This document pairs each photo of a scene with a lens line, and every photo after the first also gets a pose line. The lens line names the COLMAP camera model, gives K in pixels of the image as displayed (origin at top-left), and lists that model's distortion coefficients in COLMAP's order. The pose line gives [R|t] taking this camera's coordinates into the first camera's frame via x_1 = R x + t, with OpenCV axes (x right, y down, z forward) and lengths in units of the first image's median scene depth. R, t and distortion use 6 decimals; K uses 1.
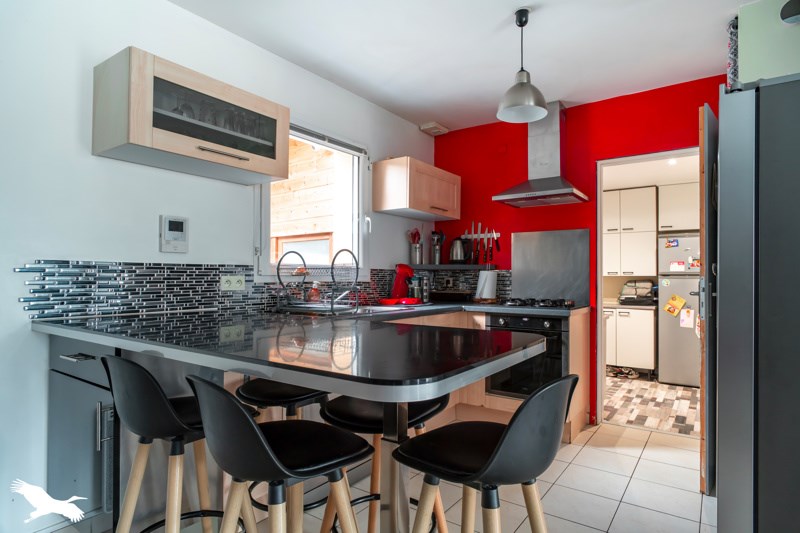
lens RADIAL K [[449.8, 0, 397.7], [0, 449.8, 271.6], [0, 0, 1]] dist [-0.006588, -0.000952]
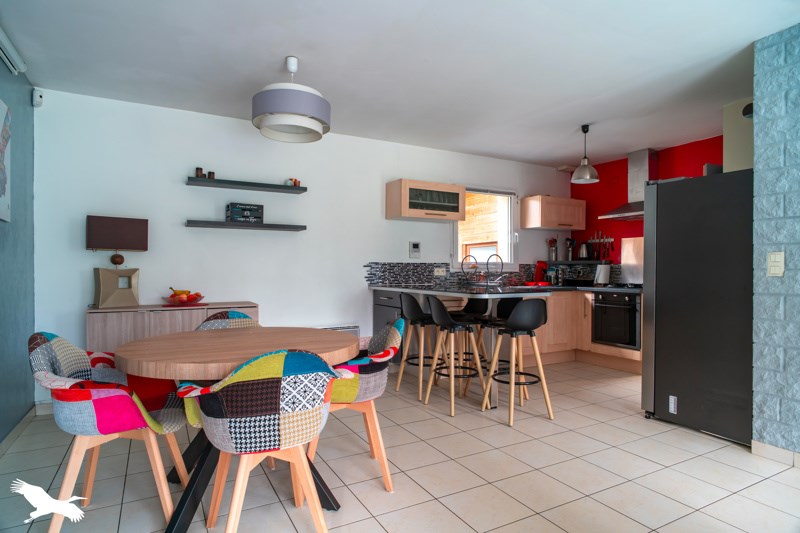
lens RADIAL K [[449.8, 0, 397.7], [0, 449.8, 271.6], [0, 0, 1]] dist [-0.006588, -0.000952]
pose [[0.901129, -0.001069, -0.433550, 0.320379], [0.006708, 0.999912, 0.011476, -0.000409], [0.433500, -0.013250, 0.901056, -0.856573]]
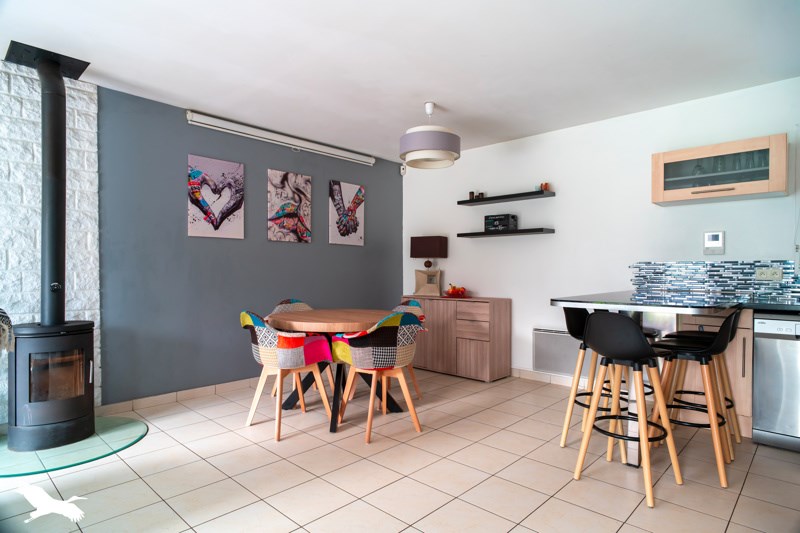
lens RADIAL K [[449.8, 0, 397.7], [0, 449.8, 271.6], [0, 0, 1]] dist [-0.006588, -0.000952]
pose [[-0.134528, -0.002704, -0.990906, 0.989650], [0.007781, 0.999963, -0.003786, 0.012638], [0.990879, -0.008220, -0.134502, 0.092989]]
